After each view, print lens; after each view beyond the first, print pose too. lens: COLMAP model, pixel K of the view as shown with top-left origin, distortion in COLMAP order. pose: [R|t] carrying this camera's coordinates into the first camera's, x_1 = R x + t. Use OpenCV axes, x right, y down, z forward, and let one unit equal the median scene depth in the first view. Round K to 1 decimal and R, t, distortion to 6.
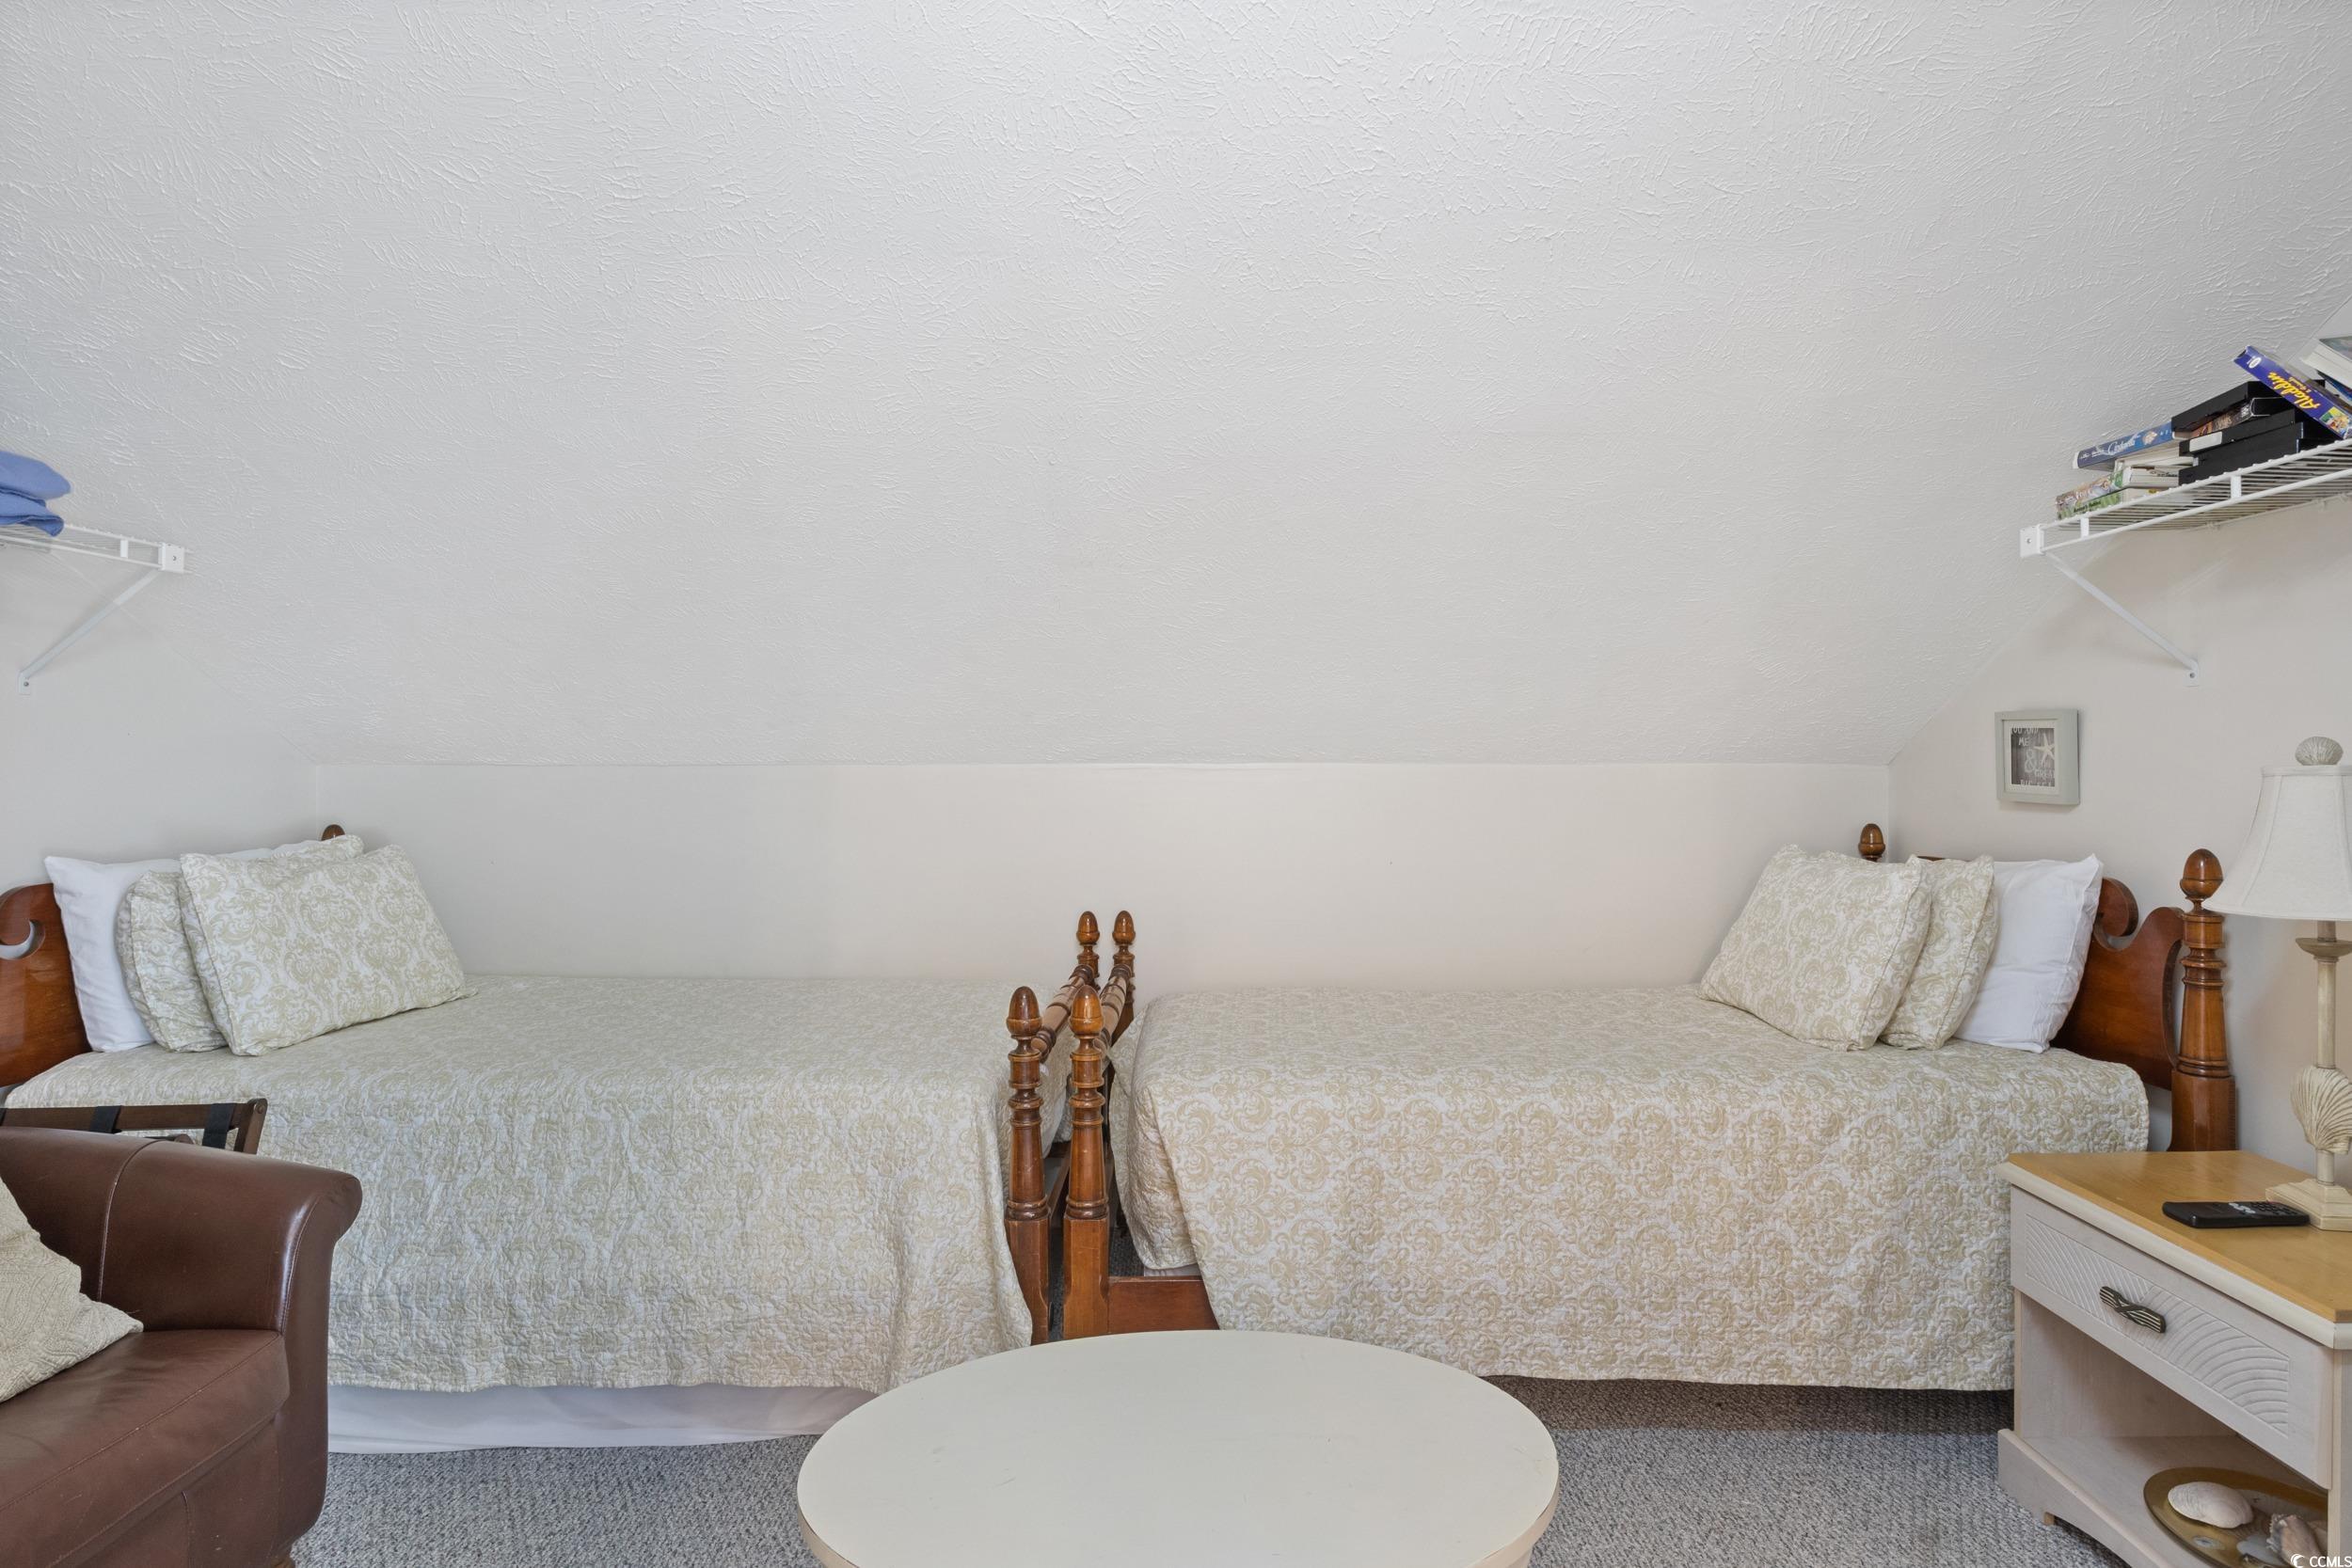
lens RADIAL K [[1178.4, 0, 1197.2], [0, 1178.4, 768.7], [0, 0, 1]] dist [-0.014875, 0.001180]
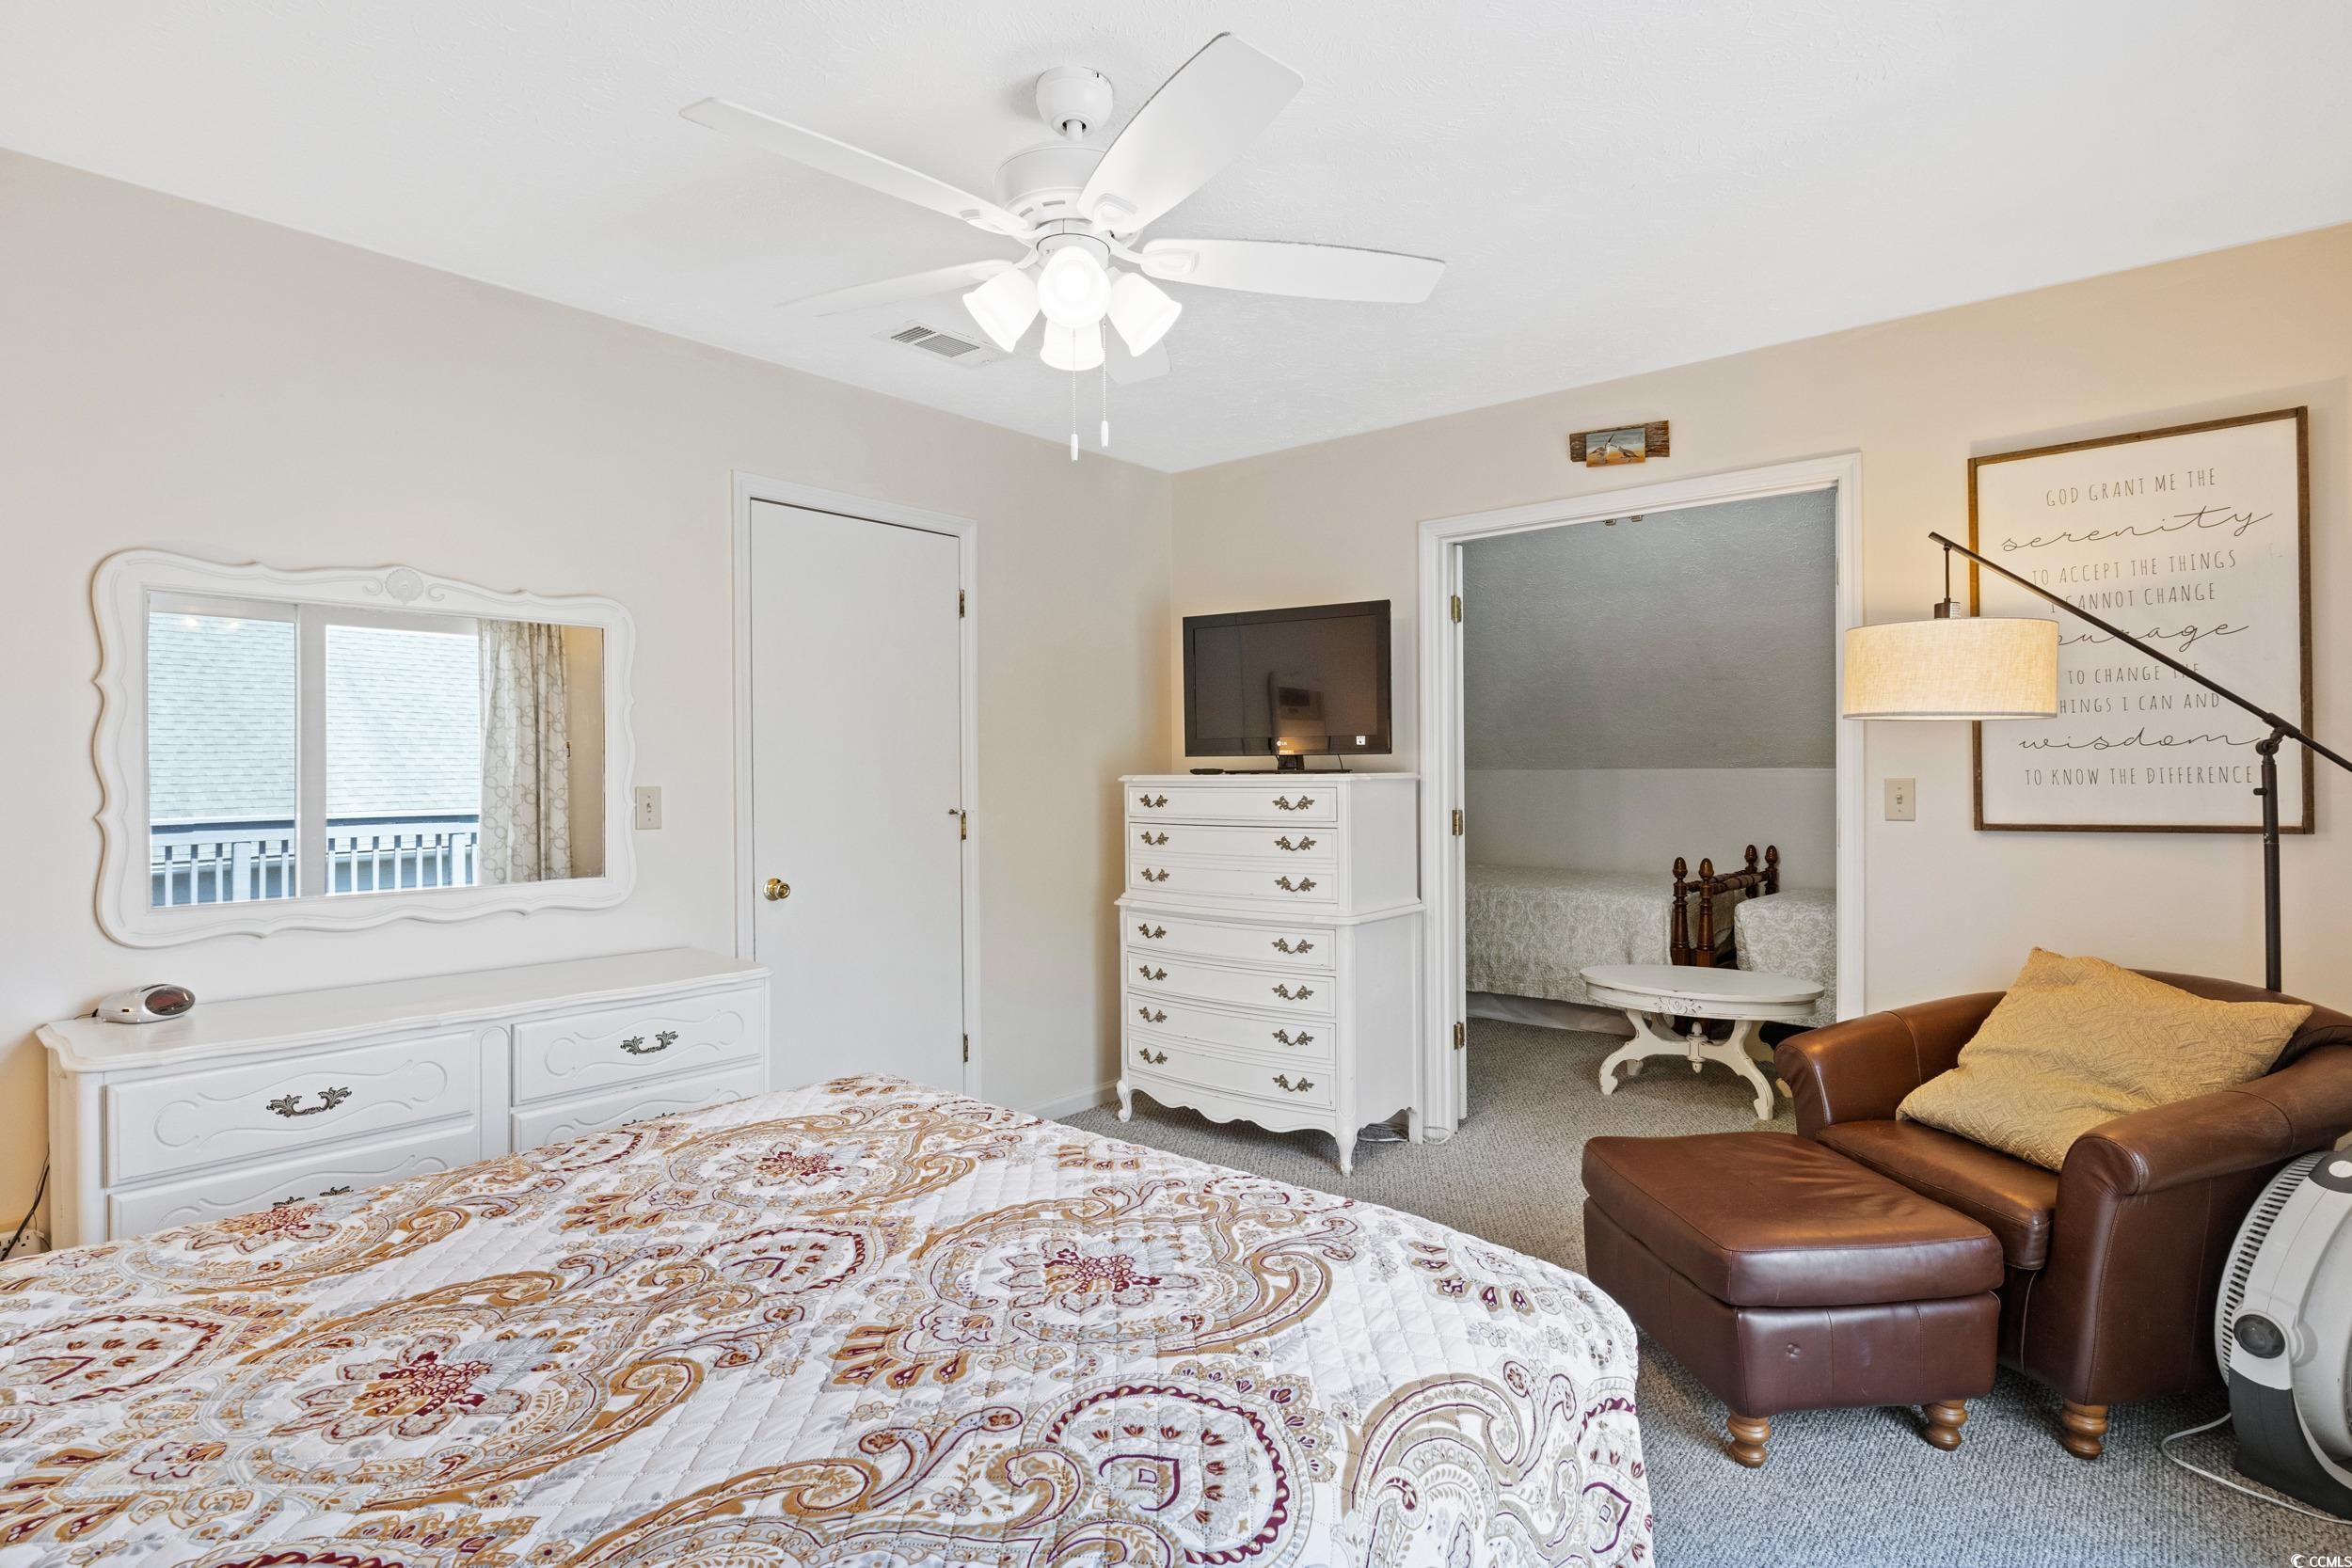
lens RADIAL K [[1178.4, 0, 1197.2], [0, 1178.4, 768.7], [0, 0, 1]] dist [-0.014875, 0.001180]
pose [[0.761023, -0.000427, -0.648725, 0.674618], [-0.003361, 0.999984, -0.004602, 0.013280], [0.648716, 0.005683, 0.761009, -1.524312]]
